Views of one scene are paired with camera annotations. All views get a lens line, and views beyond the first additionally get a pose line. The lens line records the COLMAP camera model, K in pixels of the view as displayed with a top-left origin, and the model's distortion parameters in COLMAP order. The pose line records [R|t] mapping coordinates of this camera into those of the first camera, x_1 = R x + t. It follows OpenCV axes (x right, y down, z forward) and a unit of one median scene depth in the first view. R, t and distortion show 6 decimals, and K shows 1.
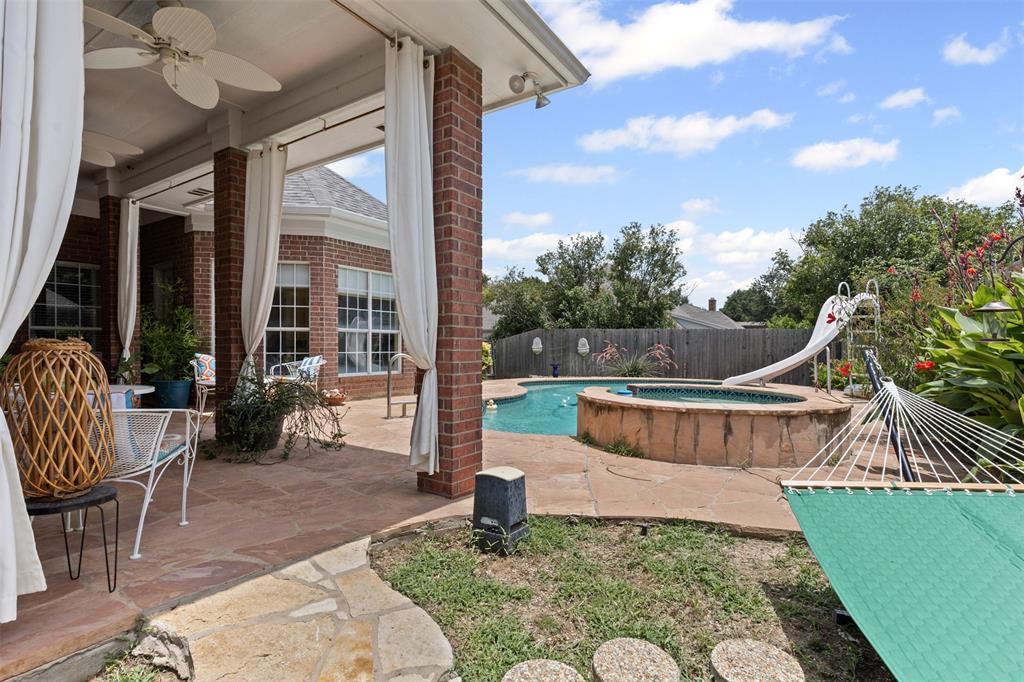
lens RADIAL K [[465.7, 0, 516.0], [0, 465.7, 355.7], [0, 0, 1]] dist [0.000433, -0.000186]
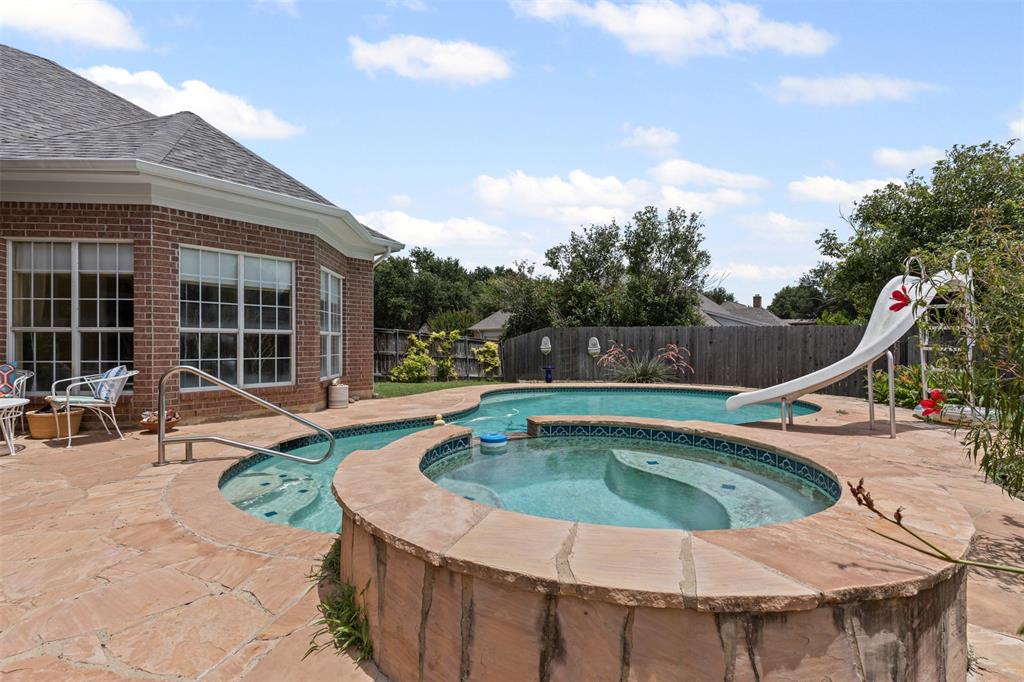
lens RADIAL K [[440.5, 0, 510.4], [0, 440.5, 352.1], [0, 0, 1]] dist [-0.000948, 0.000058]
pose [[0.993022, 0.000011, -0.117932, 0.080059], [-0.000337, 0.999996, -0.002746, -0.006072], [0.117932, 0.002767, 0.993018, 0.121463]]
